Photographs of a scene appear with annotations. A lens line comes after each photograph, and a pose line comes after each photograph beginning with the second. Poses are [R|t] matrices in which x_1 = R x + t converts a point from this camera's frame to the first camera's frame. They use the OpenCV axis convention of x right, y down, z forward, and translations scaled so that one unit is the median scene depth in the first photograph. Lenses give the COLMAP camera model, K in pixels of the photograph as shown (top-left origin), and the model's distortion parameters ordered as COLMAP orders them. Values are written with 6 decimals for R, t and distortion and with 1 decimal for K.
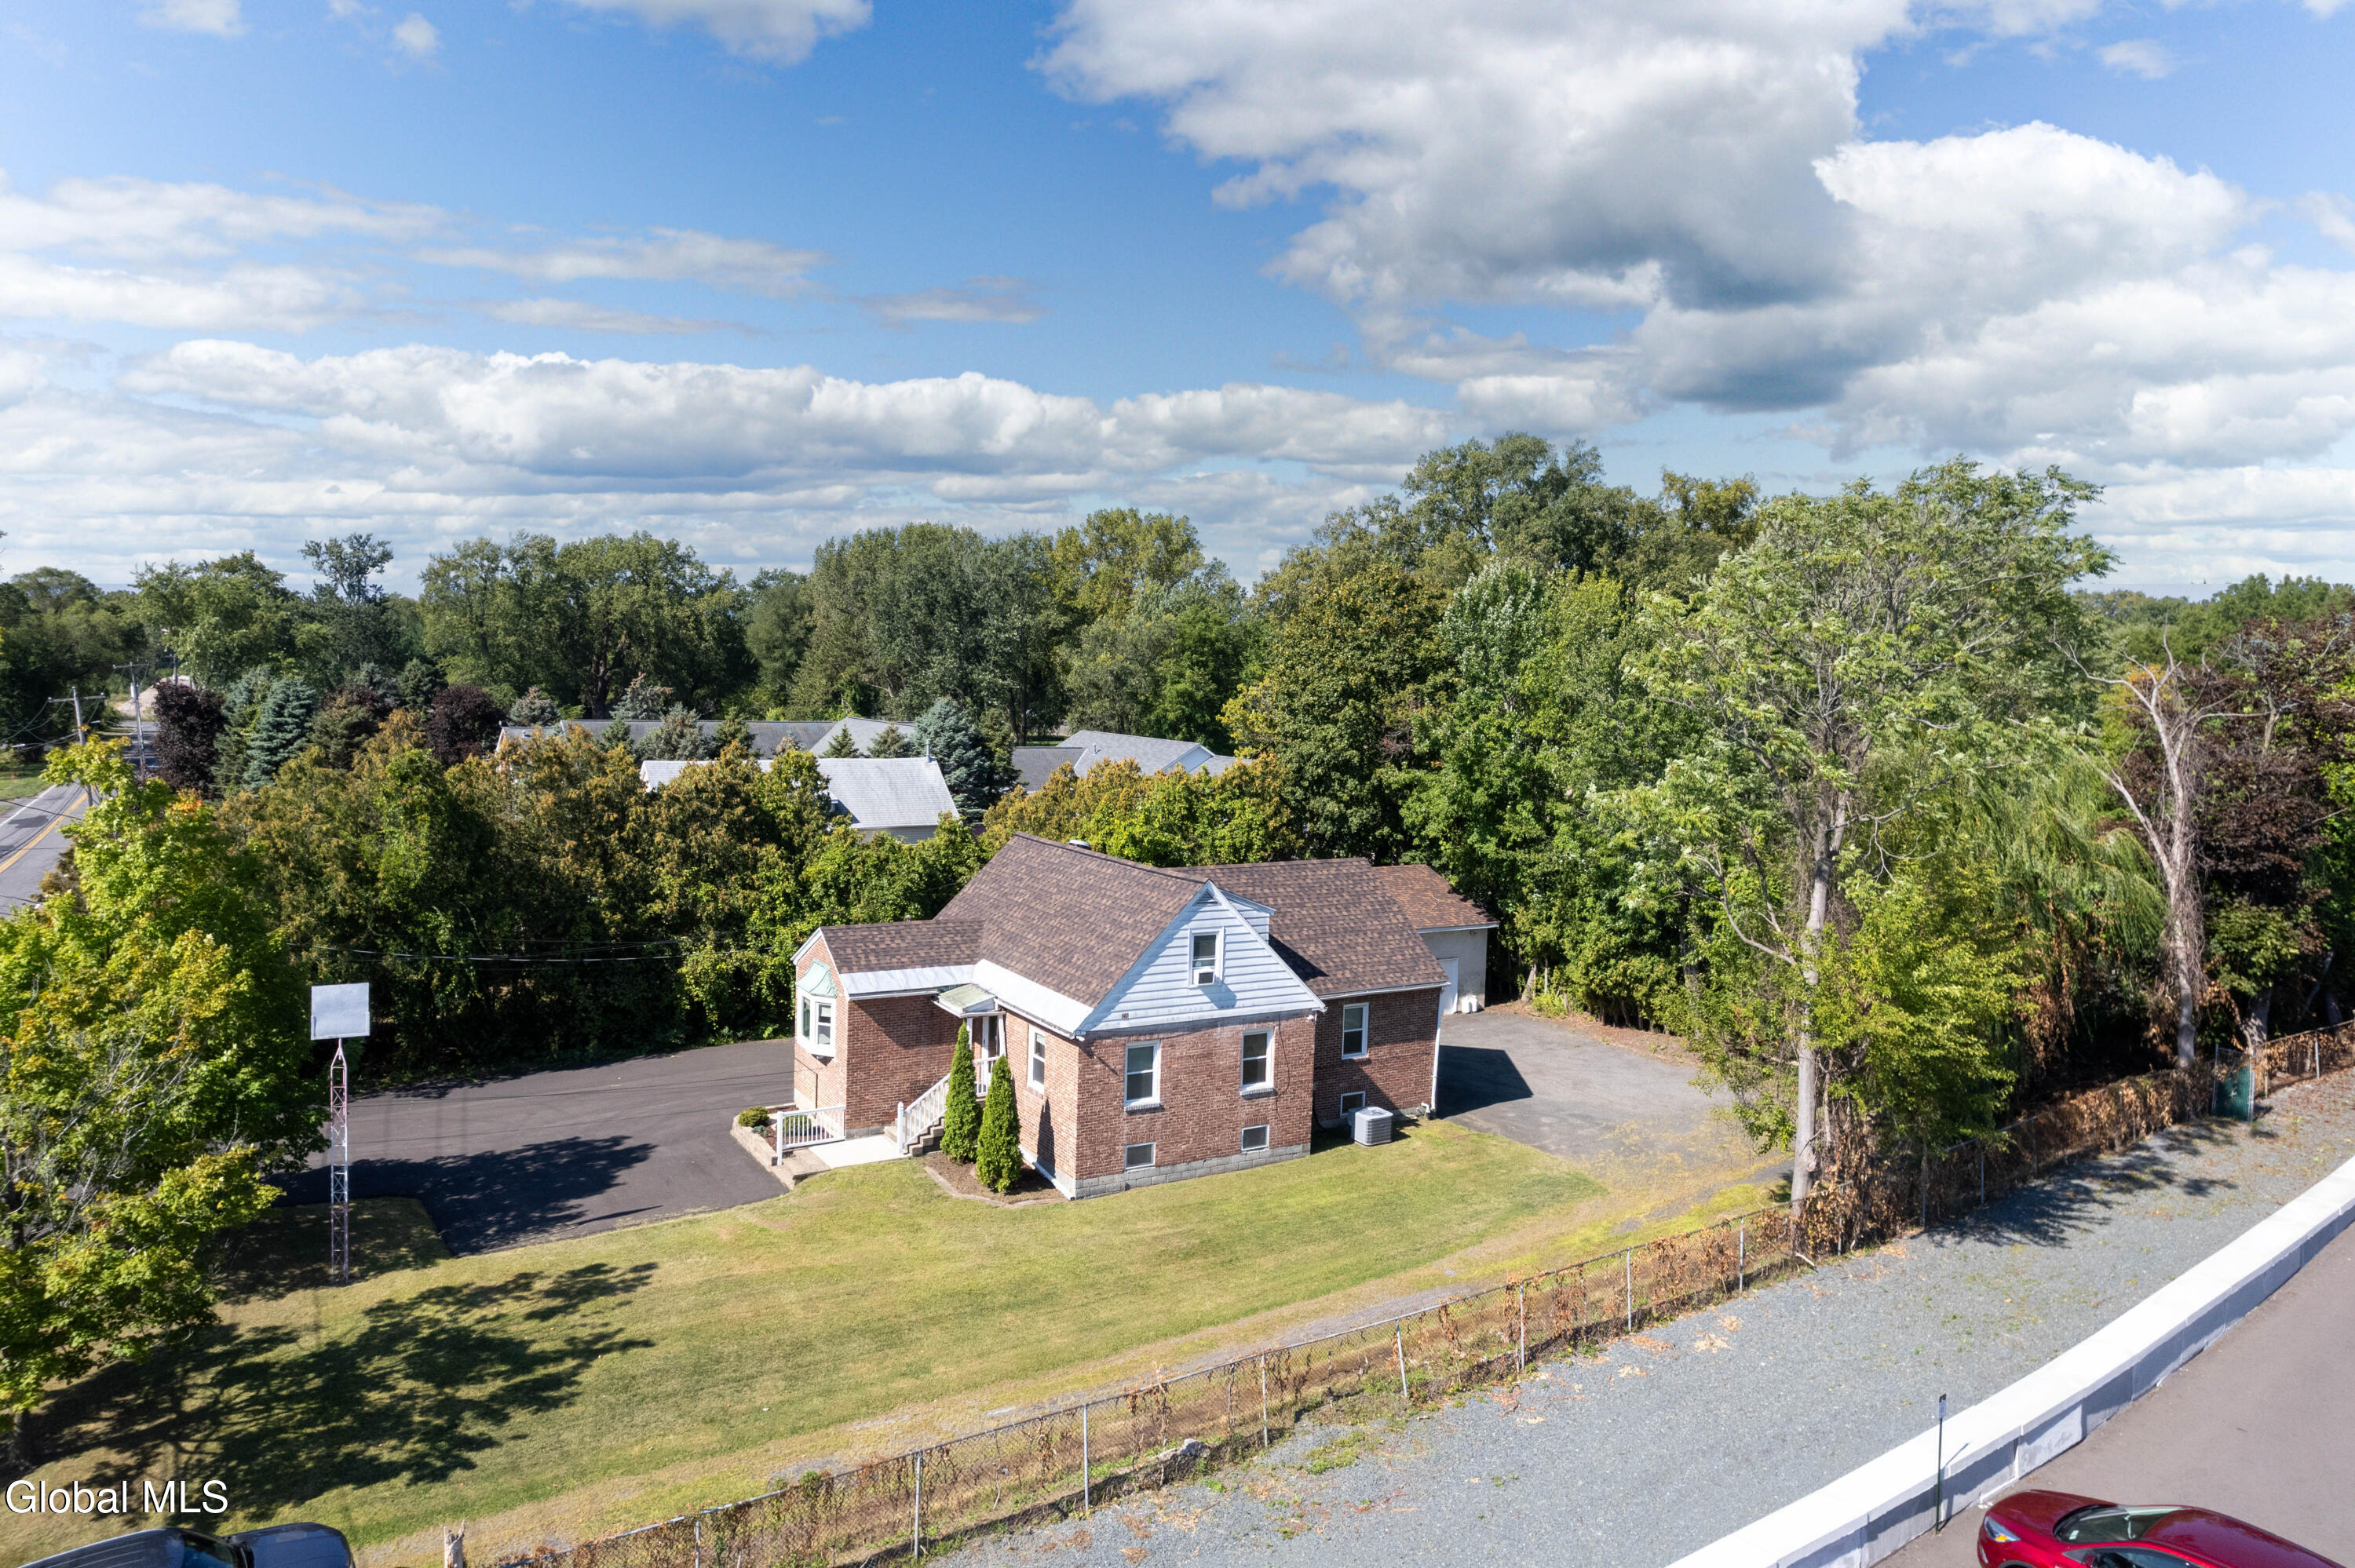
lens RADIAL K [[1559.9, 0, 1137.3], [0, 1559.9, 811.3], [0, 0, 1]] dist [-0.035033, 0.018683]
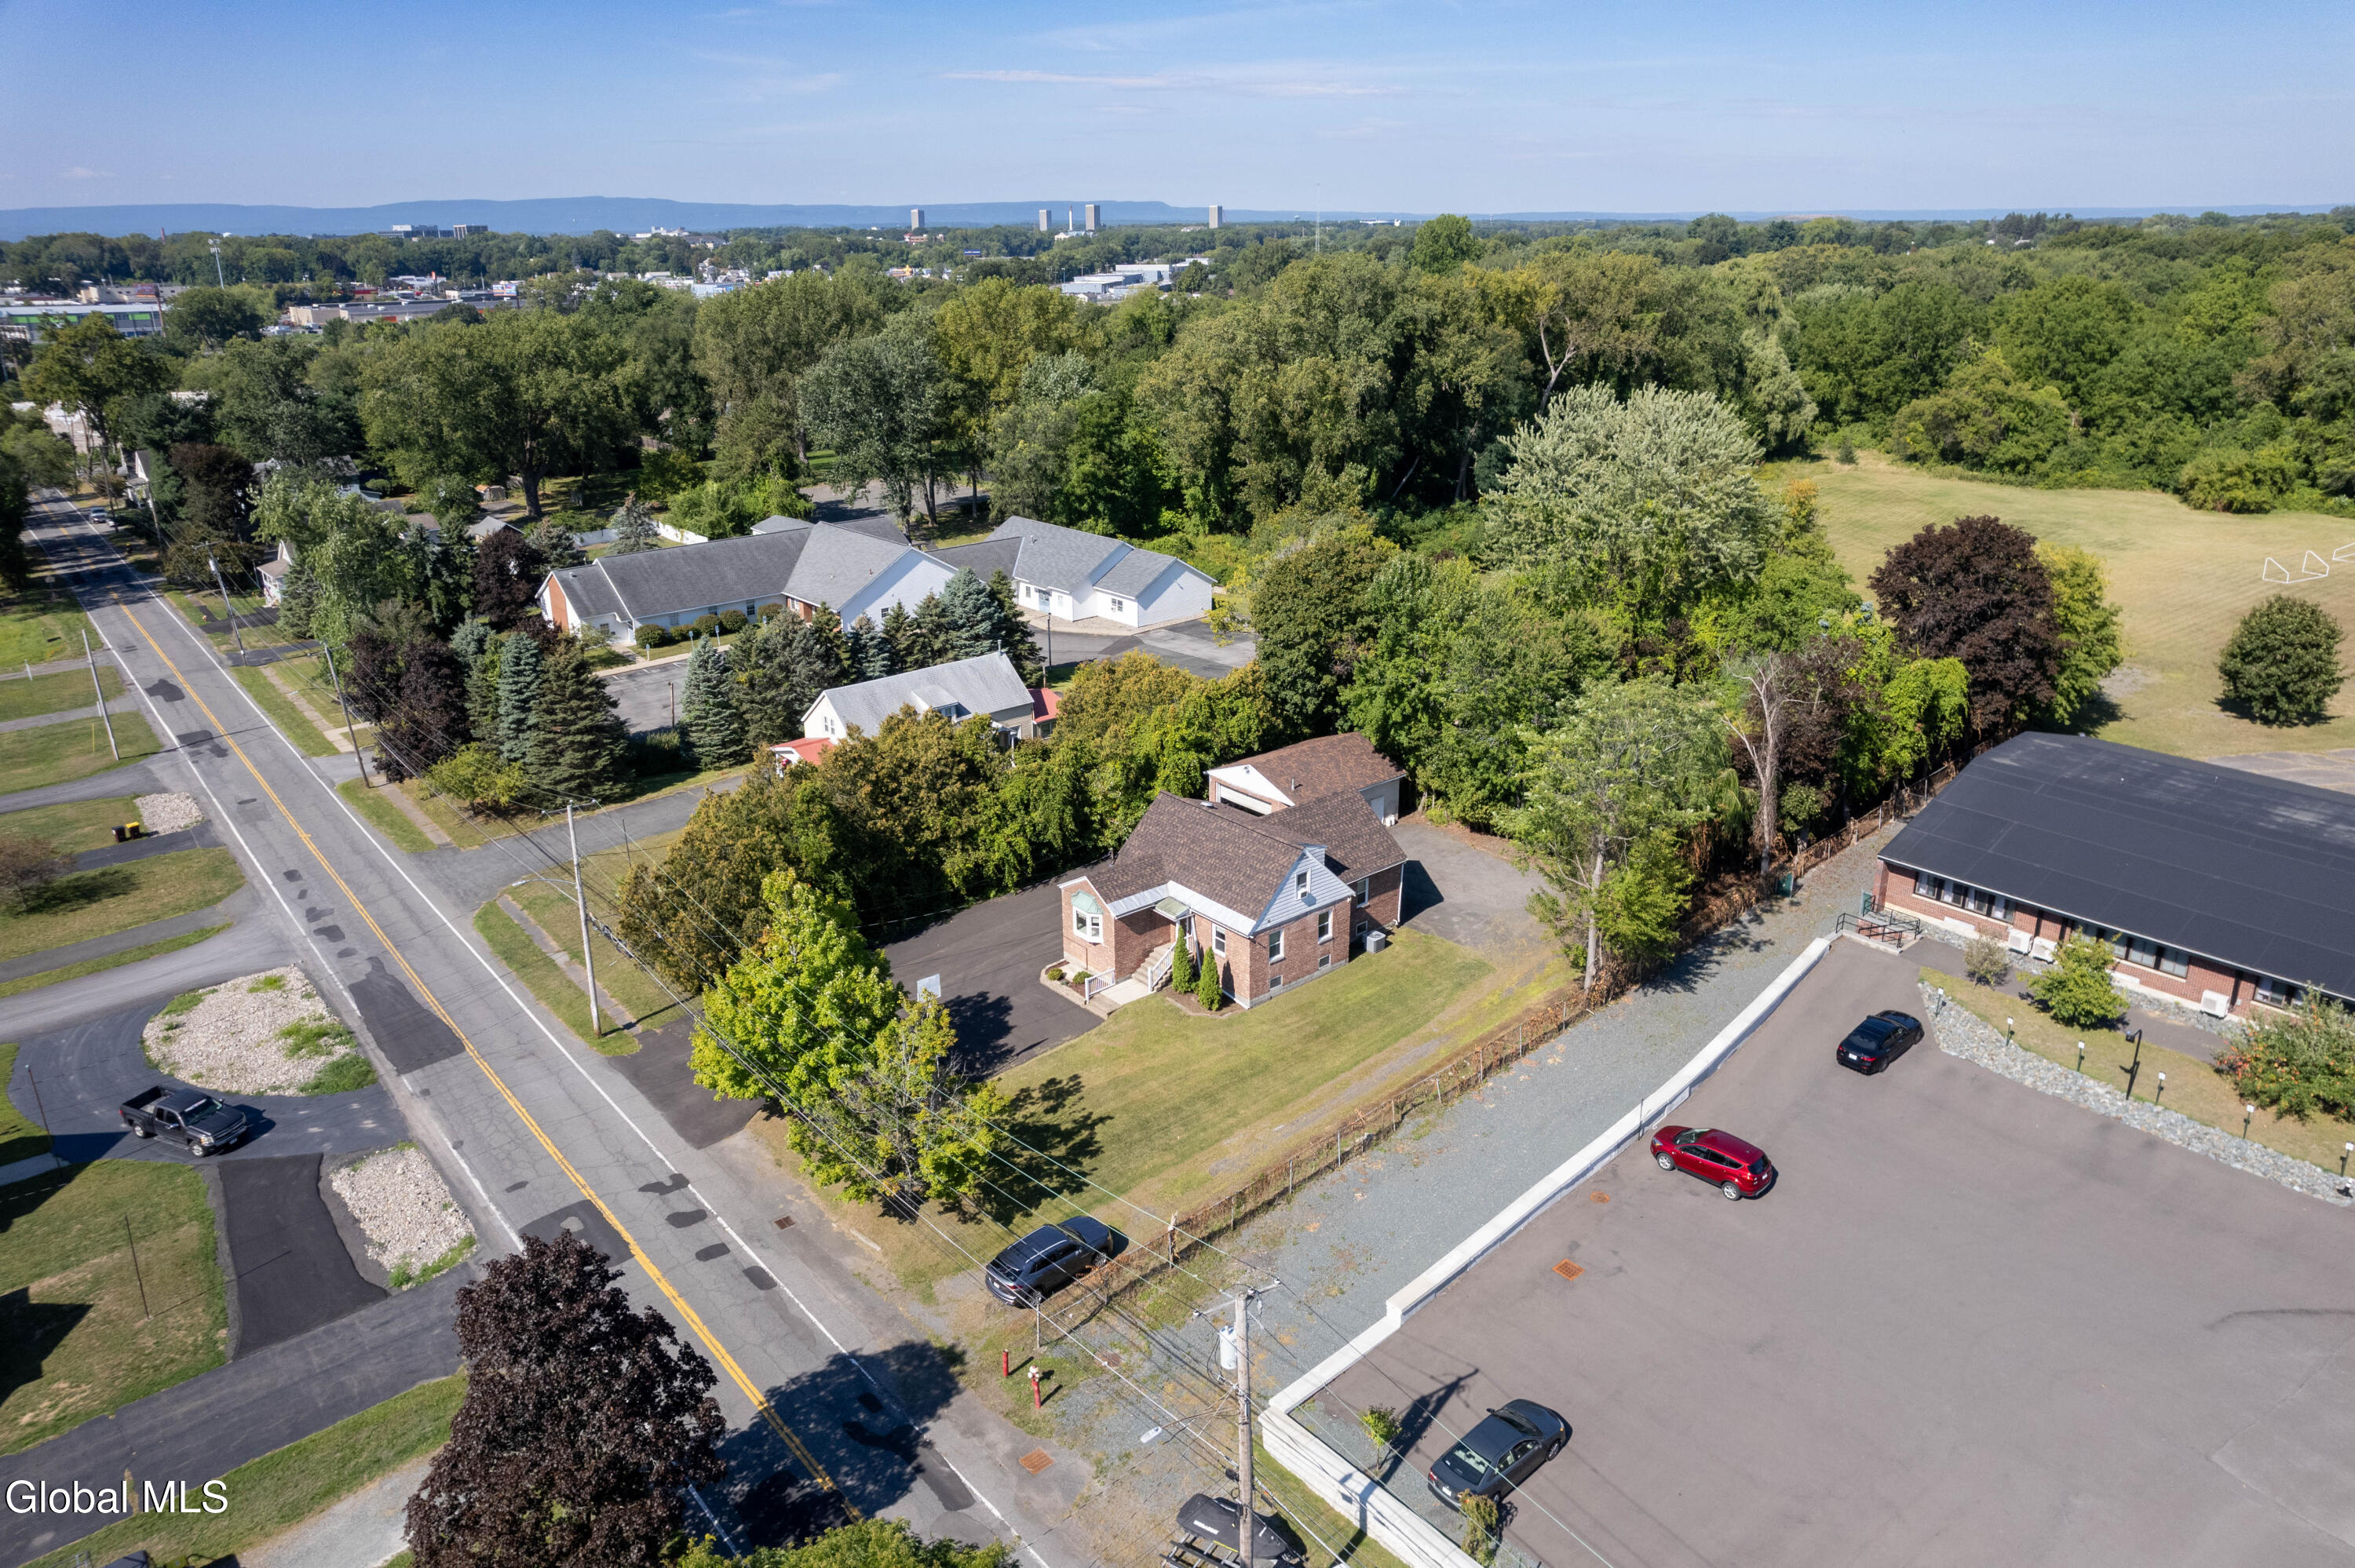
lens RADIAL K [[1559.9, 0, 1169.3], [0, 1559.9, 784.6], [0, 0, 1]] dist [-0.035033, 0.018683]
pose [[0.982931, -0.102302, 0.152907, -0.393266], [0.058325, 0.961544, 0.268386, -0.542770], [-0.174483, -0.254886, 0.951099, -0.784989]]
